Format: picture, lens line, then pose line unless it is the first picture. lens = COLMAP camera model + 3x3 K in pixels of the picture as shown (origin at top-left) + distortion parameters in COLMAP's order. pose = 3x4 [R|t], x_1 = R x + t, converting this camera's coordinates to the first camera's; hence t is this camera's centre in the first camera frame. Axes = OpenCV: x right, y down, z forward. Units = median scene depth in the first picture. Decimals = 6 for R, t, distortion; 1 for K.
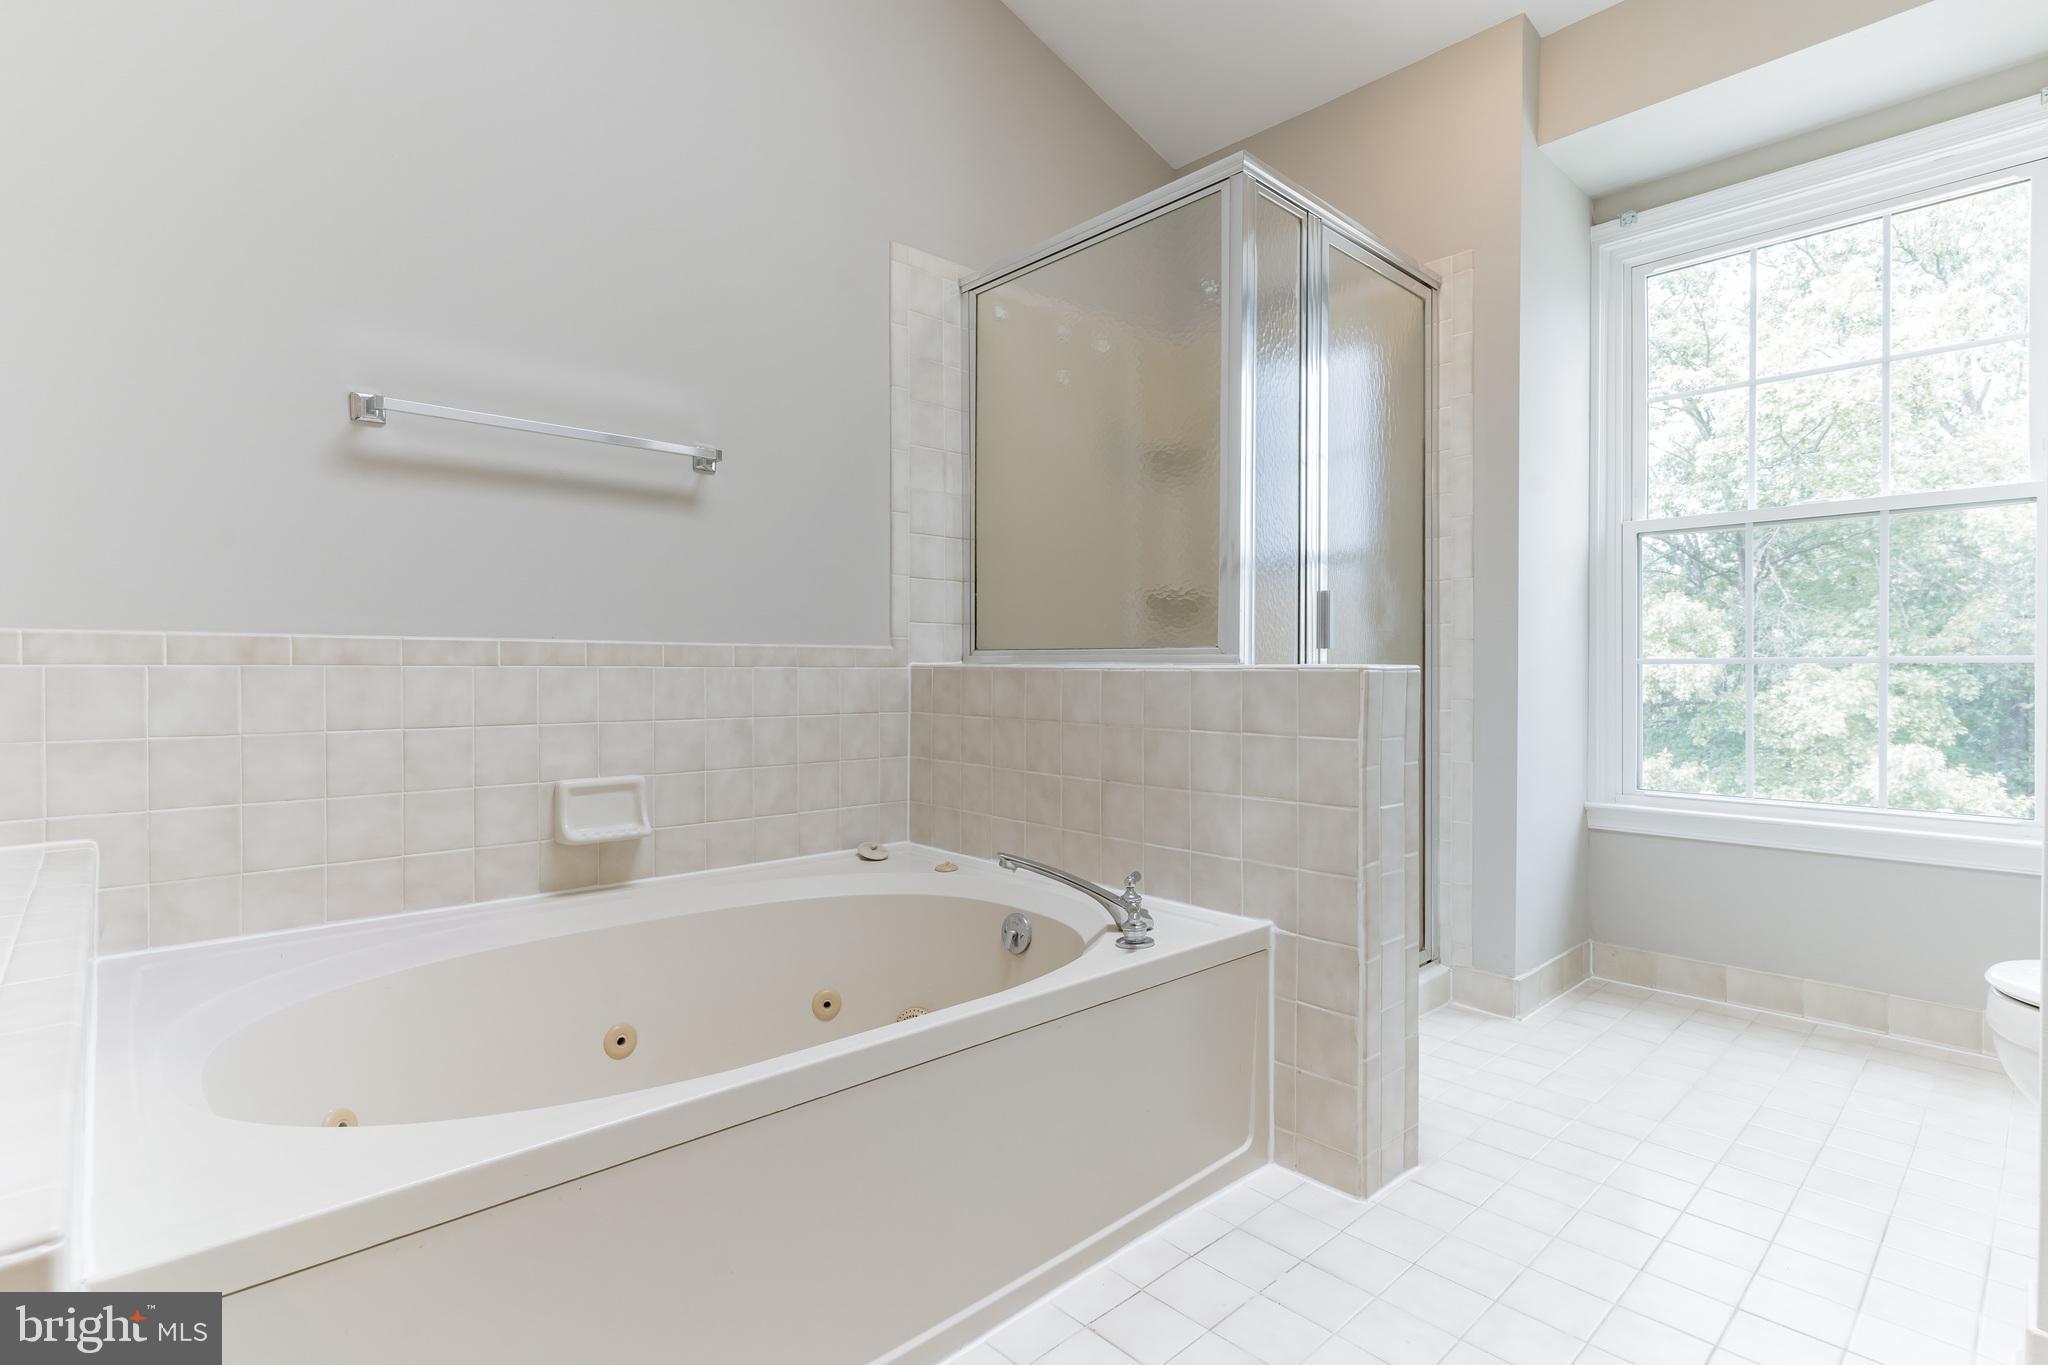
lens RADIAL K [[979.0, 0, 1018.3], [0, 979.0, 673.0], [0, 0, 1]] dist [0.002633, -0.001239]
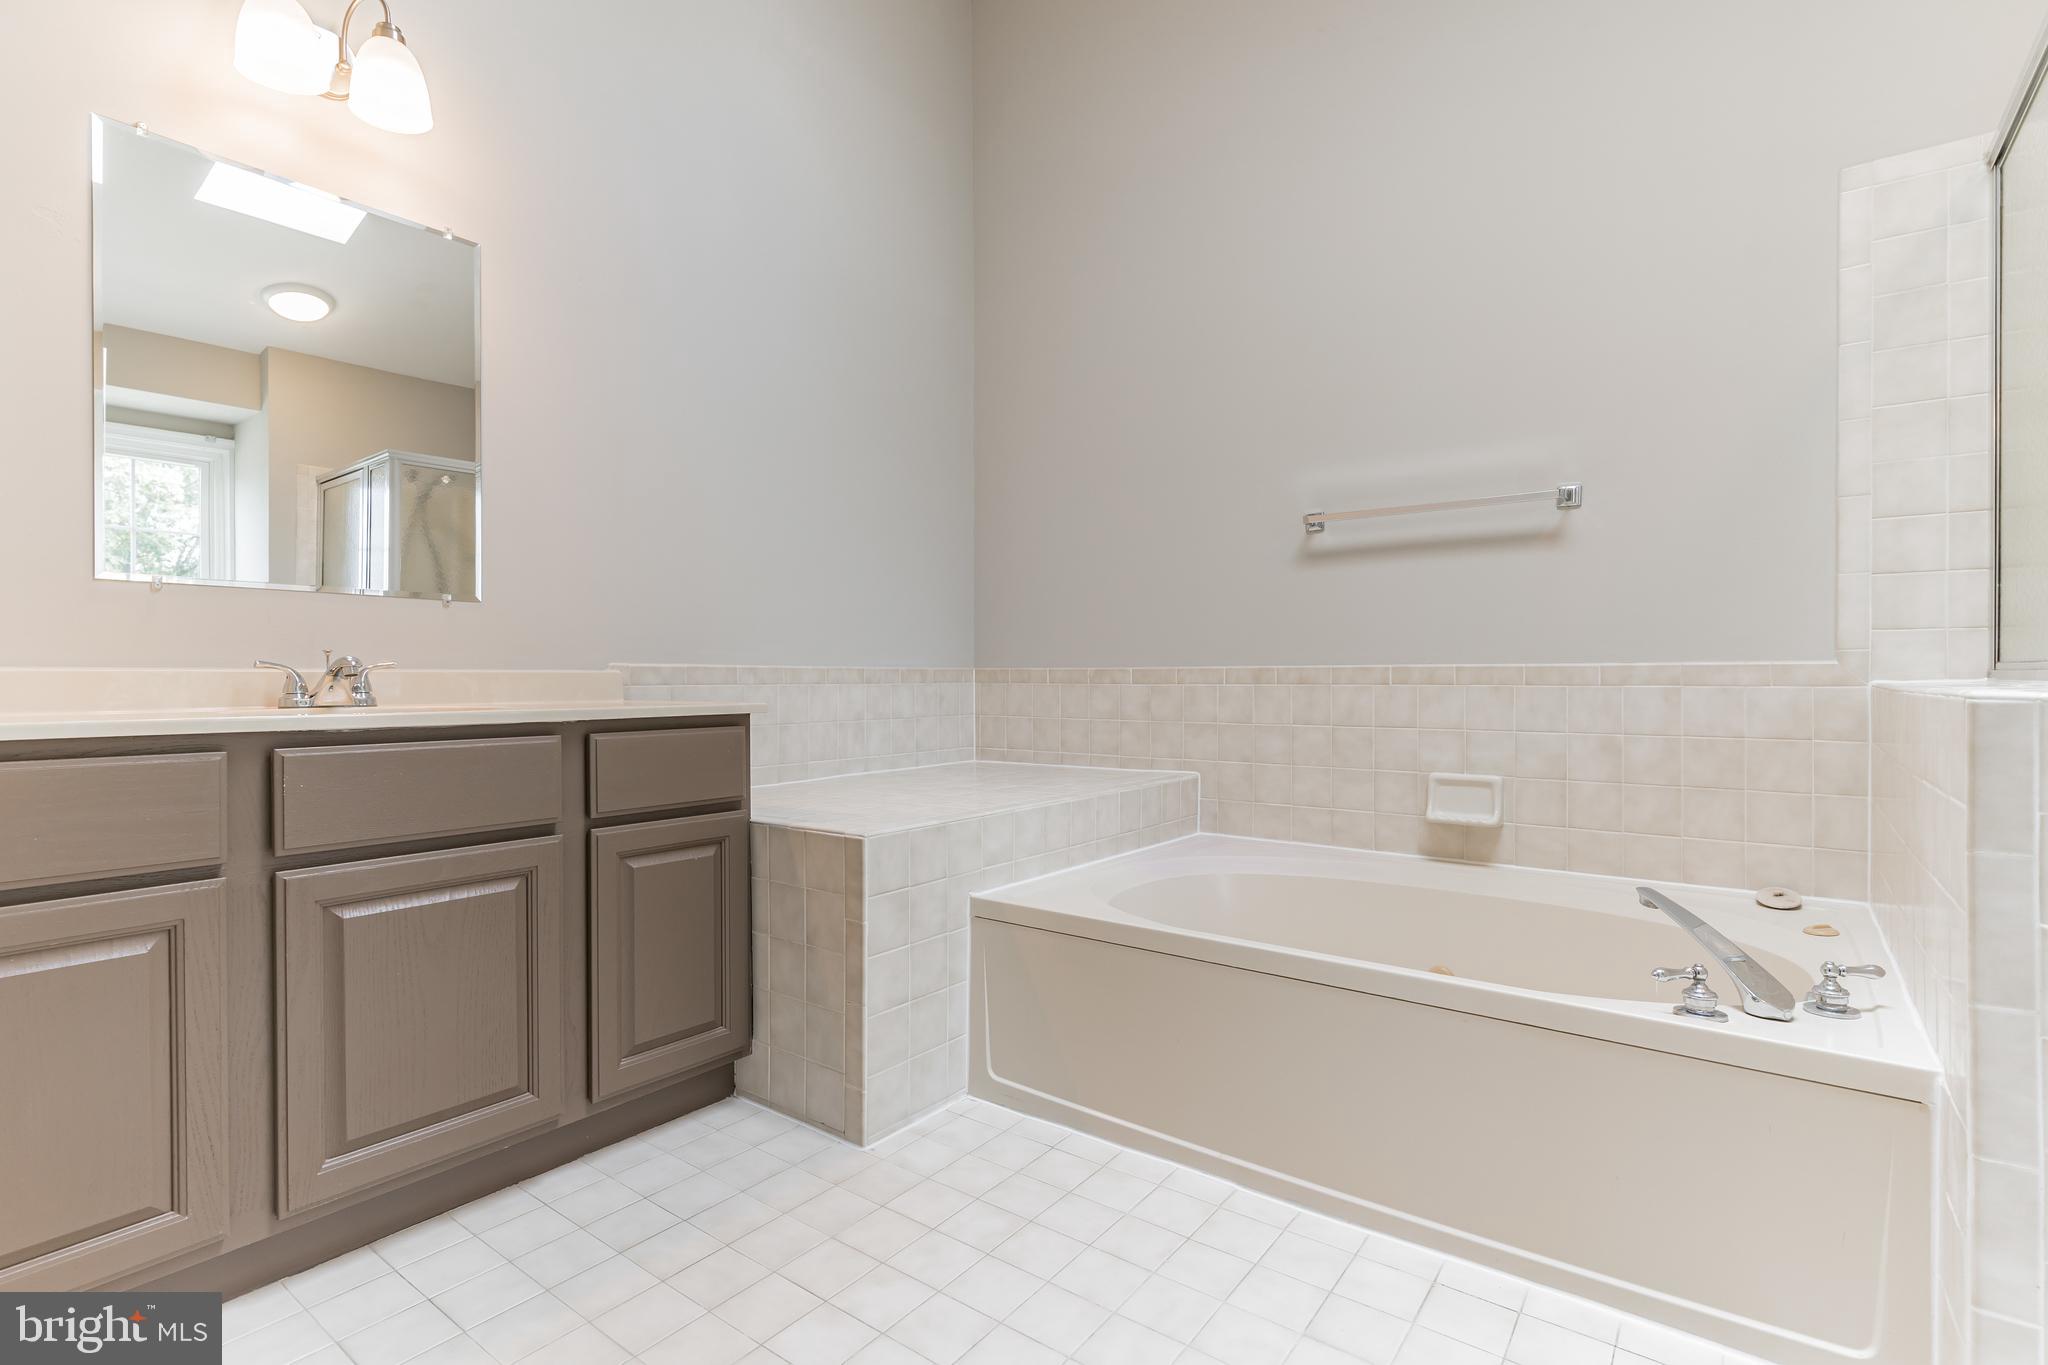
lens RADIAL K [[979.0, 0, 1019.1], [0, 979.0, 681.7], [0, 0, 1]] dist [0.002633, -0.001239]
pose [[0.178490, 0.001043, -0.983941, 0.692605], [-0.002553, 0.999997, 0.000597, -0.010275], [0.983938, 0.002405, 0.178492, 0.213034]]
